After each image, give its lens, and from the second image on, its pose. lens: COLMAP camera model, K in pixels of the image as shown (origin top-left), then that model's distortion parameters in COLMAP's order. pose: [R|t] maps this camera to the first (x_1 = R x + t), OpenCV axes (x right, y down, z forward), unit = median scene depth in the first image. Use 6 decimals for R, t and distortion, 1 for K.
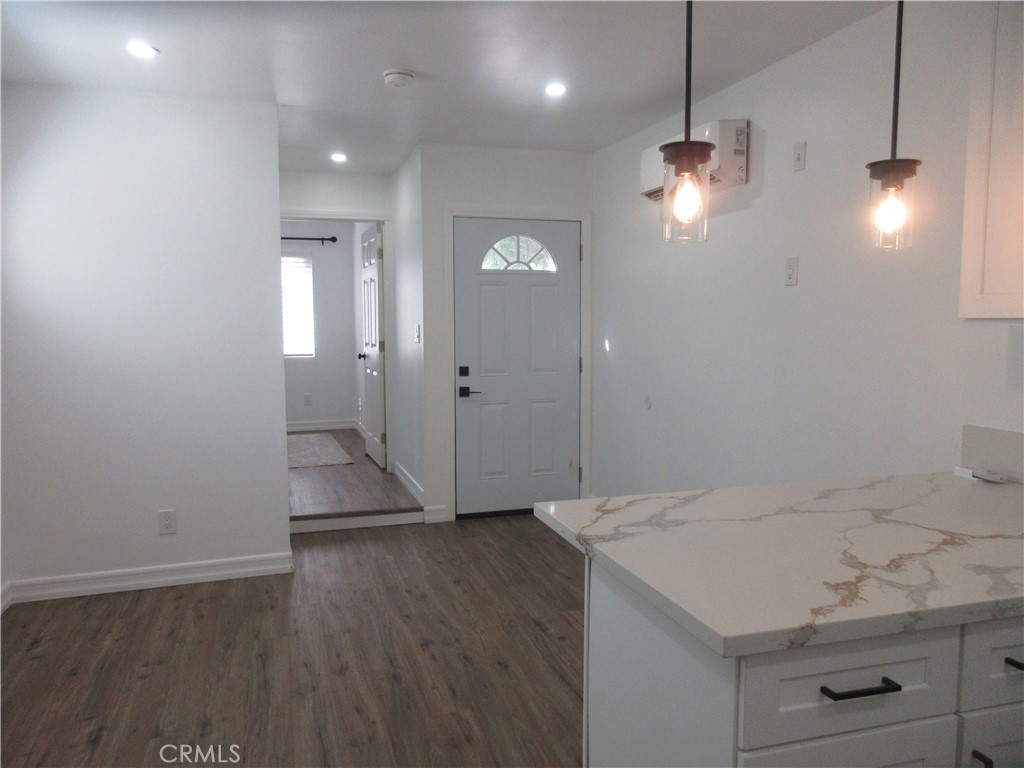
lens RADIAL K [[755.4, 0, 517.1], [0, 755.4, 385.0], [0, 0, 1]] dist [-0.006903, 0.000725]
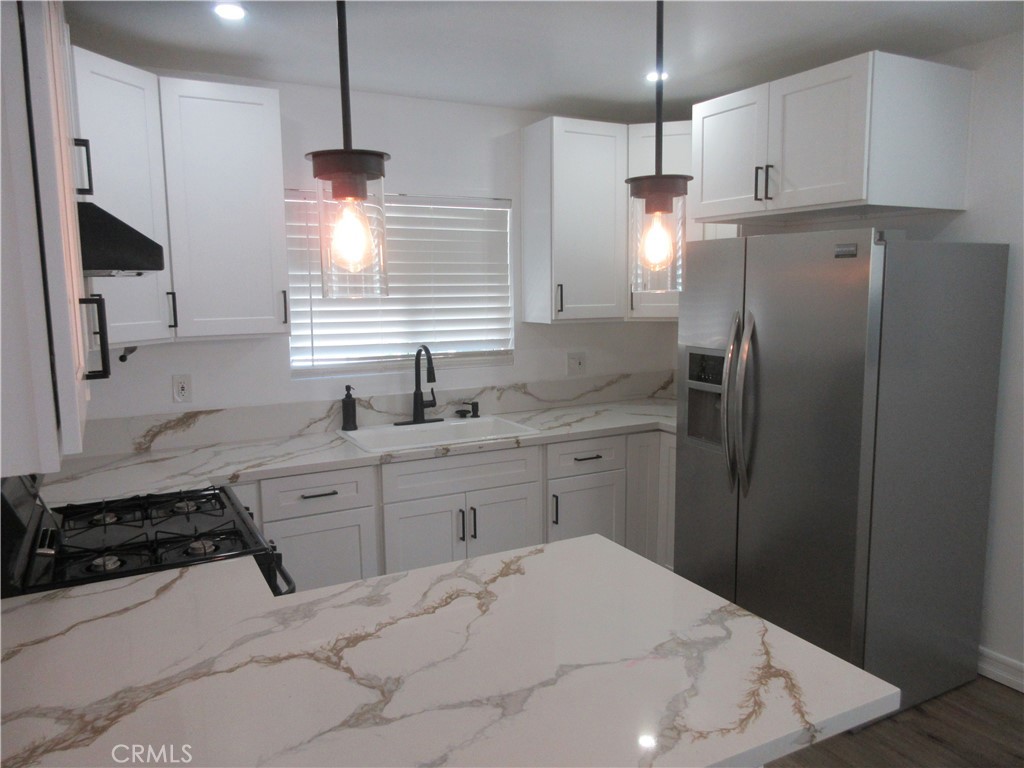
lens RADIAL K [[752.6, 0, 512.0], [0, 752.6, 384.0], [0, 0, 1]] dist [-0.038794, 0.000071]
pose [[-0.984840, 0.037846, -0.169286, 0.540447], [-0.000434, 0.975368, 0.220582, -0.281678], [0.173464, 0.217311, -0.960566, 1.840539]]
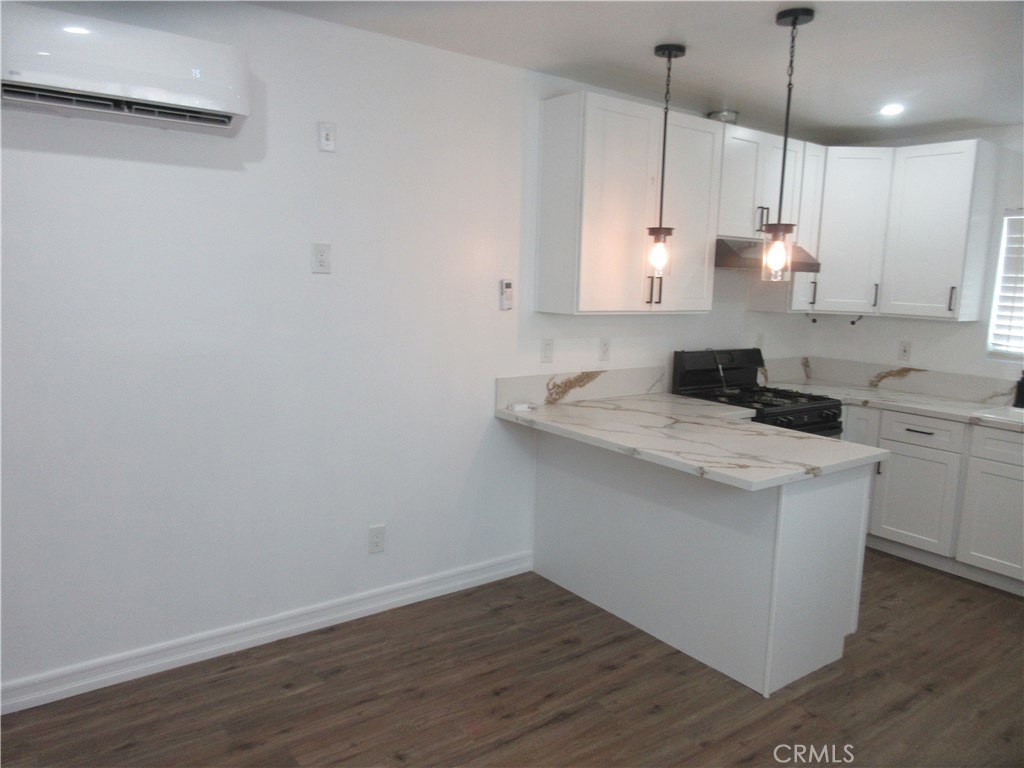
lens RADIAL K [[752.2, 0, 509.2], [0, 752.2, 379.6], [0, 0, 1]] dist [-0.009401, -0.002703]
pose [[-0.323425, -0.146495, 0.934845, -1.216116], [0.050113, 0.983905, 0.171520, -0.300612], [-0.944926, 0.102322, -0.310878, 2.169142]]
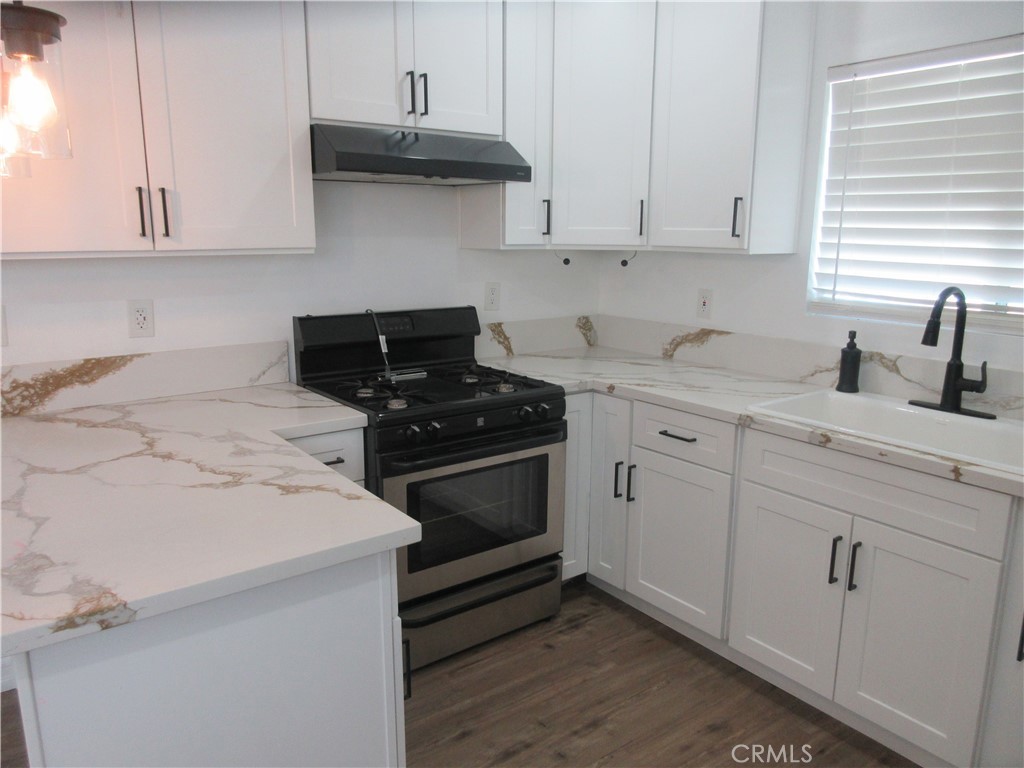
lens RADIAL K [[755.4, 0, 517.1], [0, 755.4, 385.0], [0, 0, 1]] dist [-0.006903, 0.000725]
pose [[-0.336377, -0.195474, 0.921217, -0.628147], [0.077951, 0.969084, 0.234094, -0.118442], [-0.938496, 0.150553, -0.310740, 0.856530]]
